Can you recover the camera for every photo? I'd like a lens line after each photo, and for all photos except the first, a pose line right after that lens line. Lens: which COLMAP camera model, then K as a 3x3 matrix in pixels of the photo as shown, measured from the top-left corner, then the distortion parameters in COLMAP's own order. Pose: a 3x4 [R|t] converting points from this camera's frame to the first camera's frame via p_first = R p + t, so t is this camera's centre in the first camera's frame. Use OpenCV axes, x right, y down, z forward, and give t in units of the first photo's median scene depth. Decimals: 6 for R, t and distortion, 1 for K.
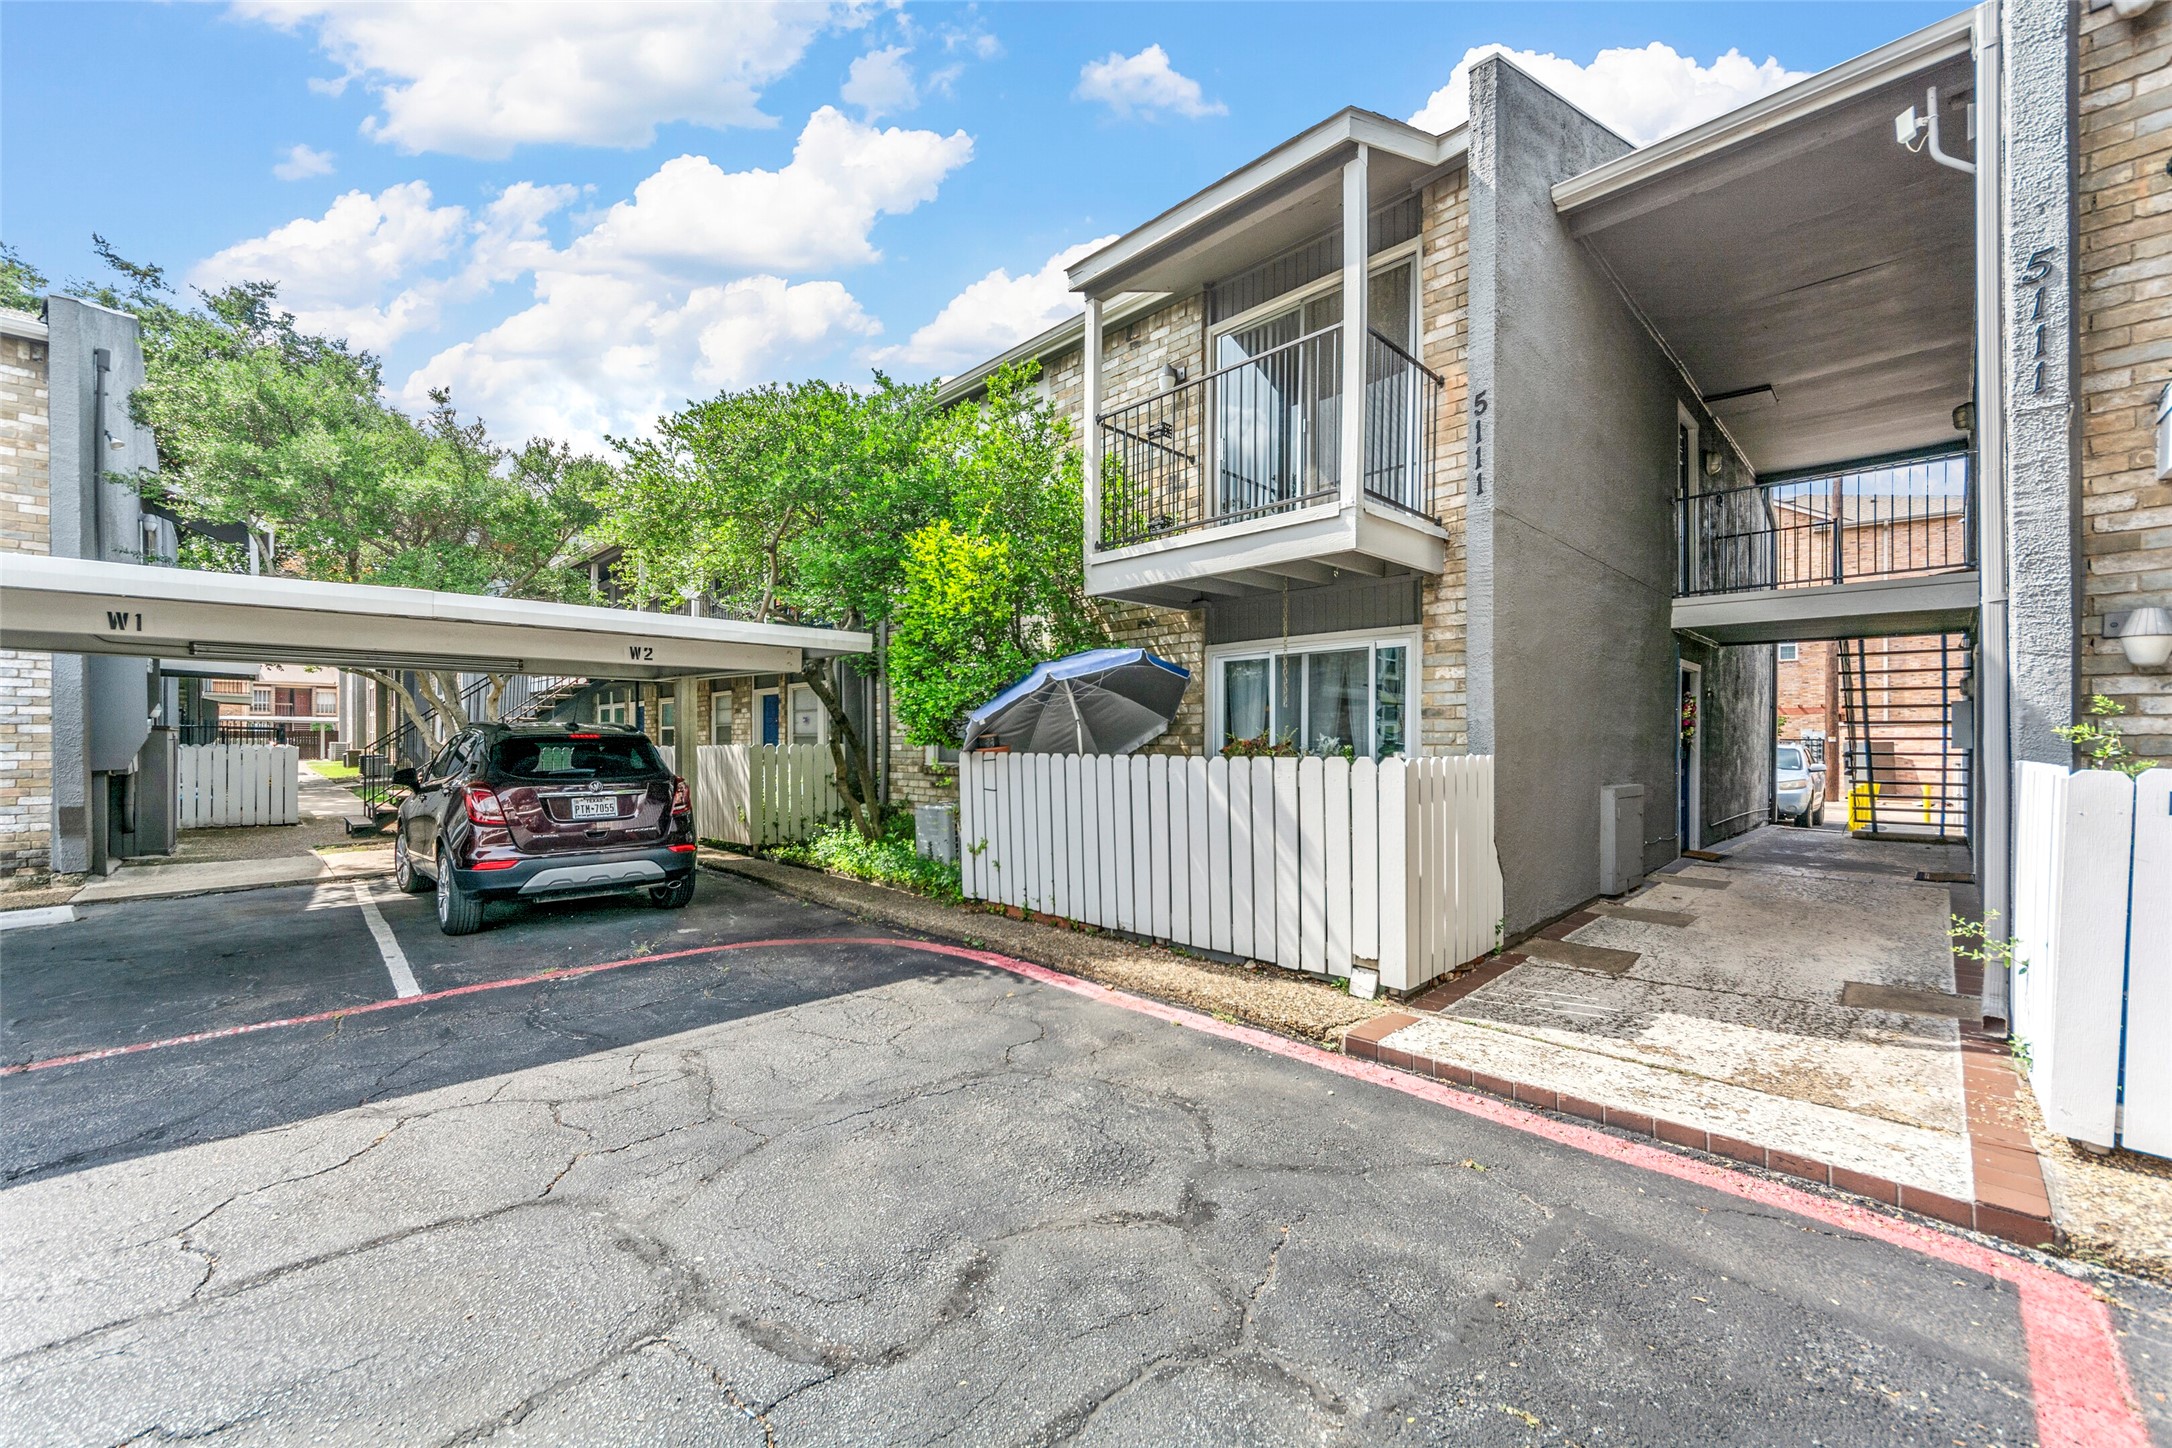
lens RADIAL K [[842.1, 0, 1089.9], [0, 842.1, 743.7], [0, 0, 1]] dist [0.007854, -0.005442]
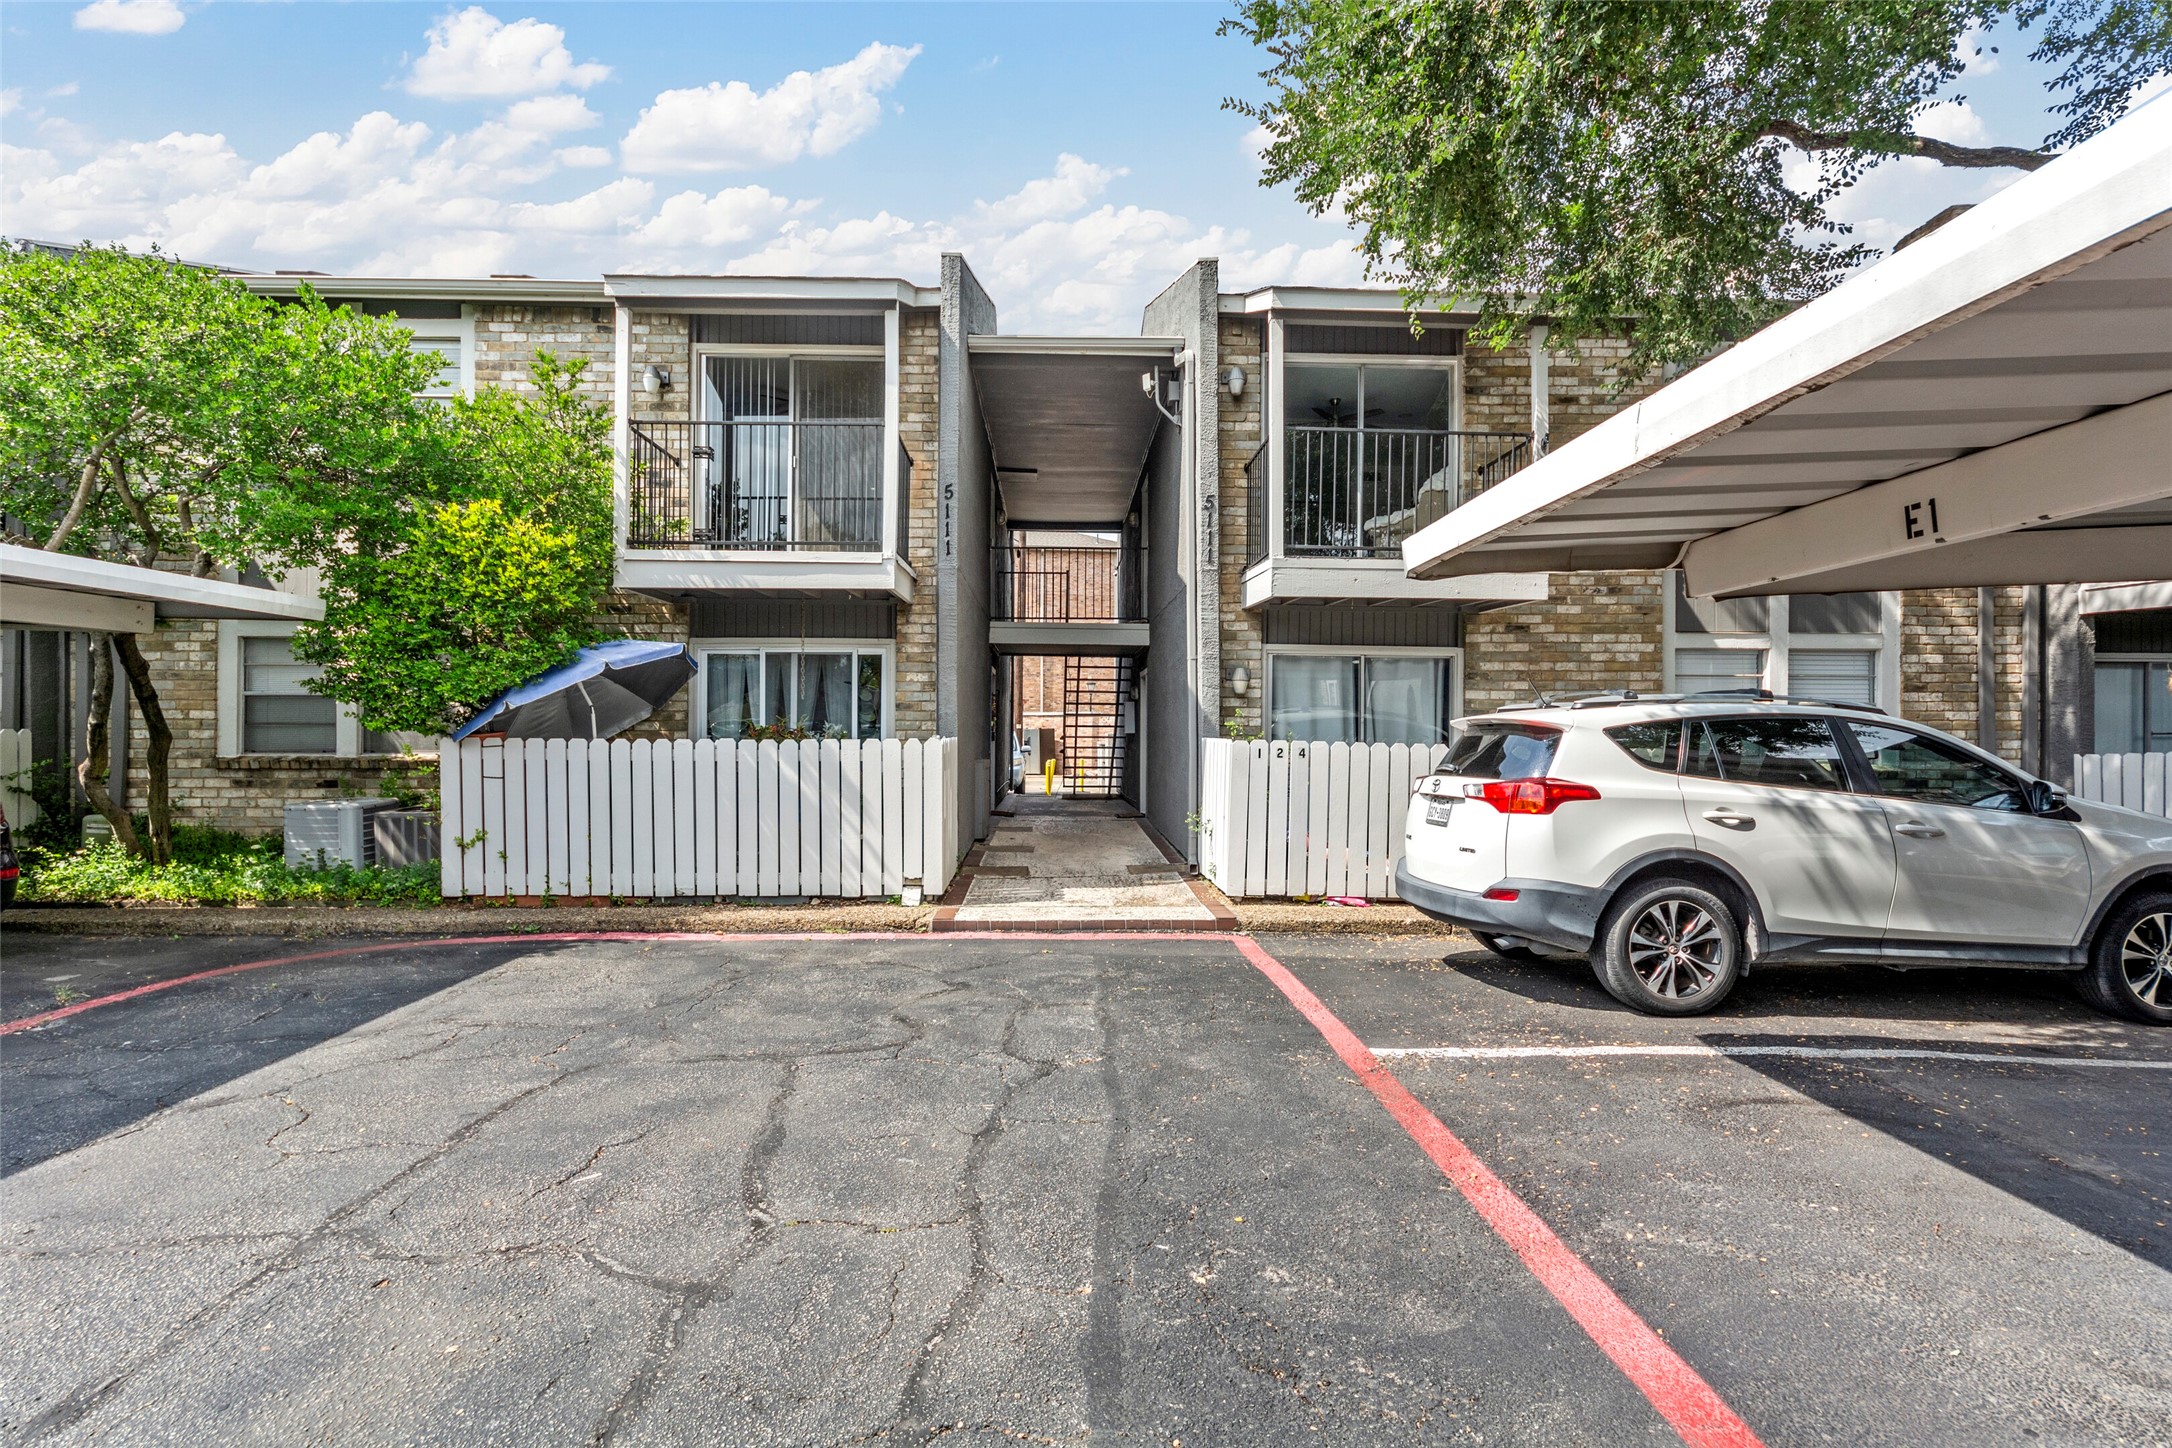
lens RADIAL K [[958.9, 0, 1086.0], [0, 958.9, 724.0], [0, 0, 1]] dist [-0.000035, -0.000108]
pose [[0.692889, 0.005618, 0.721022, -0.517346], [-0.001060, 0.999977, -0.006772, 0.001532], [-0.721043, 0.003928, 0.692879, -0.276842]]
